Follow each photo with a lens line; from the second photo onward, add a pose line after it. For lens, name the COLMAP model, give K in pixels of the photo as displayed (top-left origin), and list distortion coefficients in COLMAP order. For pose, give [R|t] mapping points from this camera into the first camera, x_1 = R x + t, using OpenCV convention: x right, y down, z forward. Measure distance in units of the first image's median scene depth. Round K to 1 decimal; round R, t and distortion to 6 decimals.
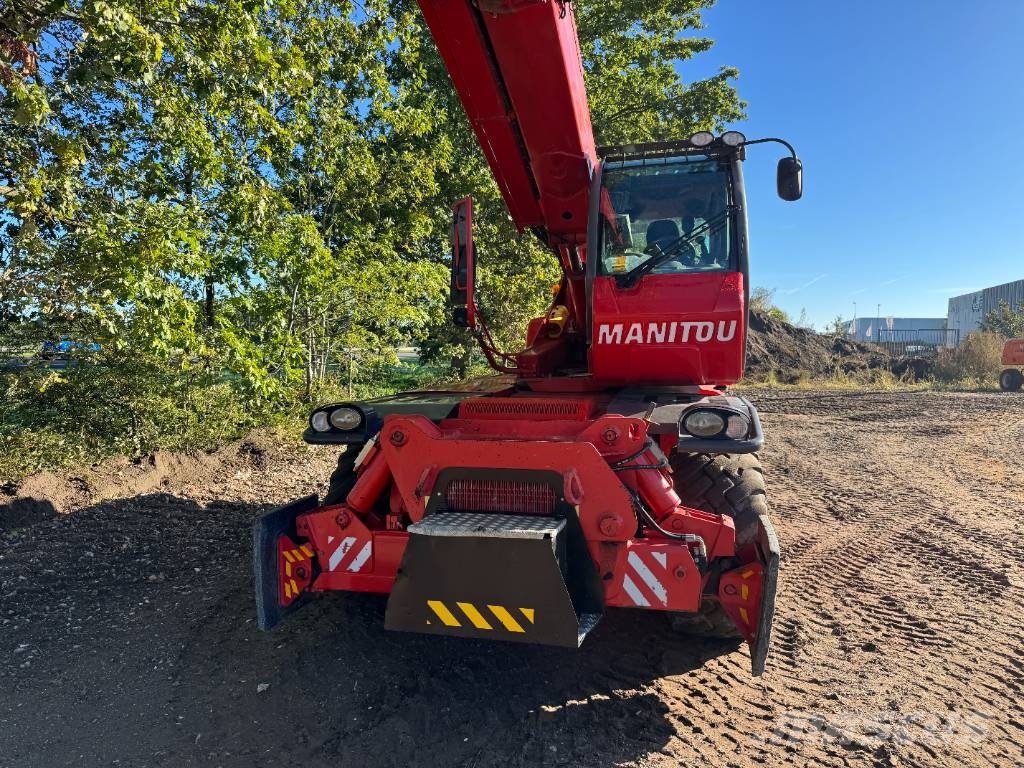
lens RADIAL K [[714.4, 0, 509.9], [0, 714.4, 392.2], [0, 0, 1]] dist [0.046744, -0.063088]
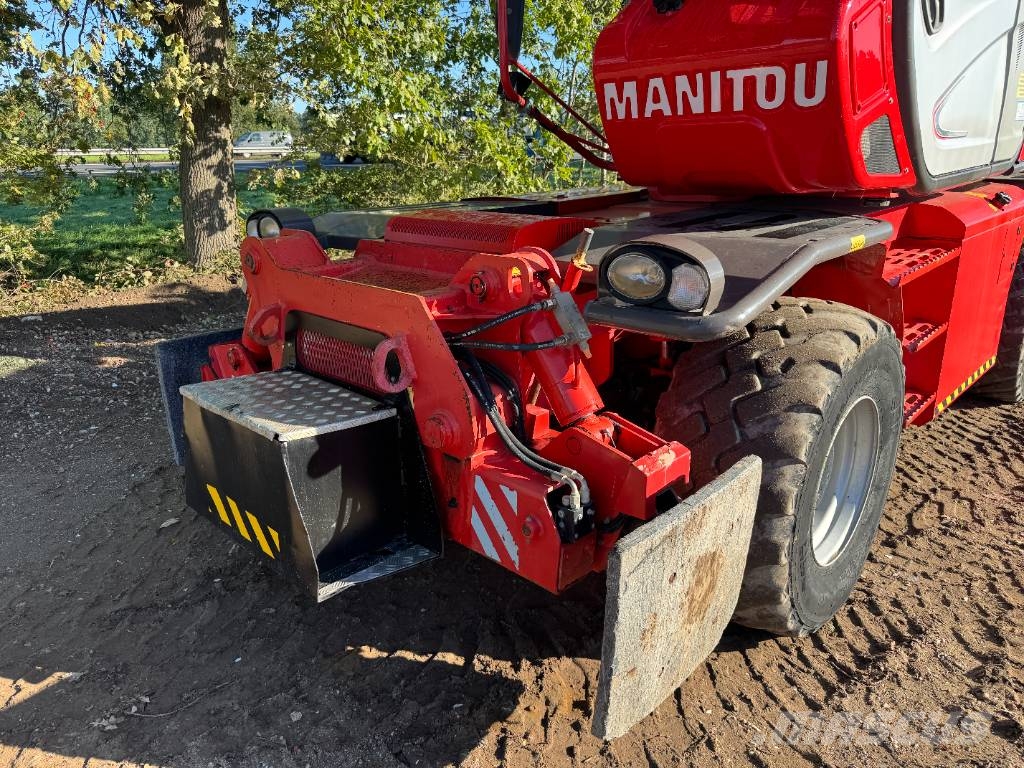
lens RADIAL K [[714.4, 0, 514.9], [0, 714.4, 387.1], [0, 0, 1]] dist [0.046744, -0.063088]
pose [[0.854628, 0.158900, -0.494329, 0.404211], [-0.021247, 0.961928, 0.272474, -0.015518], [0.518806, -0.222361, 0.825467, 0.436306]]
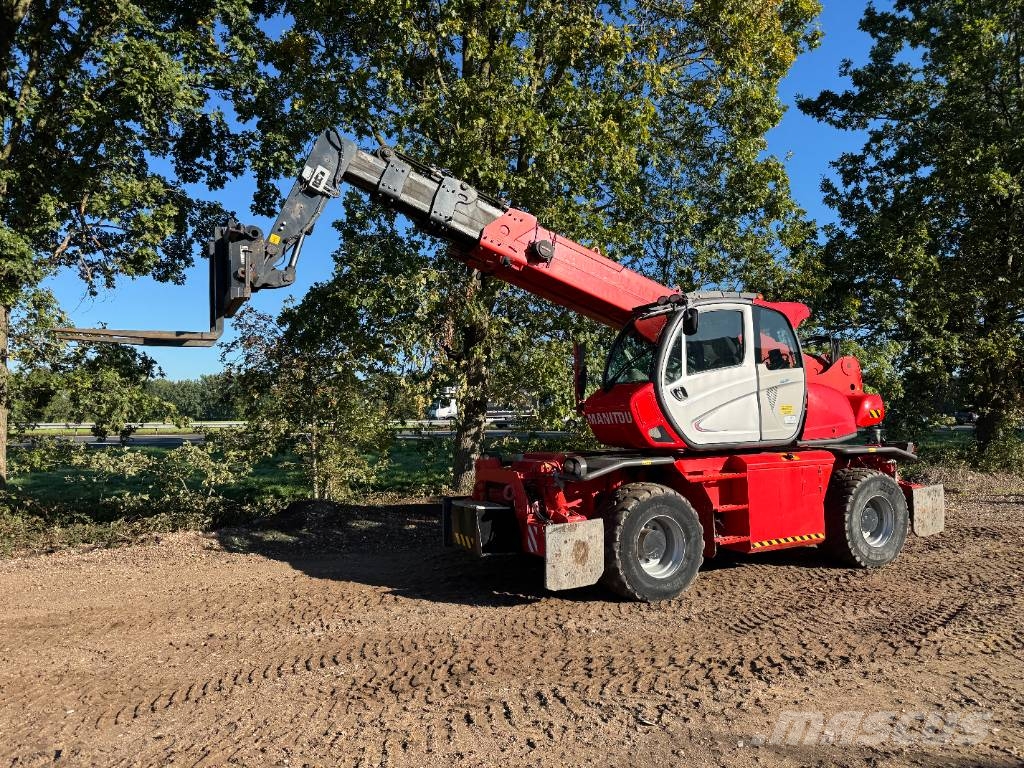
lens RADIAL K [[704.3, 0, 510.9], [0, 704.3, 376.7], [0, 0, 1]] dist [0.040254, -0.037177]
pose [[0.631021, -0.043591, -0.774540, 1.451646], [-0.043606, 0.994849, -0.091515, -0.014635], [0.774540, 0.091522, 0.625869, -0.307503]]
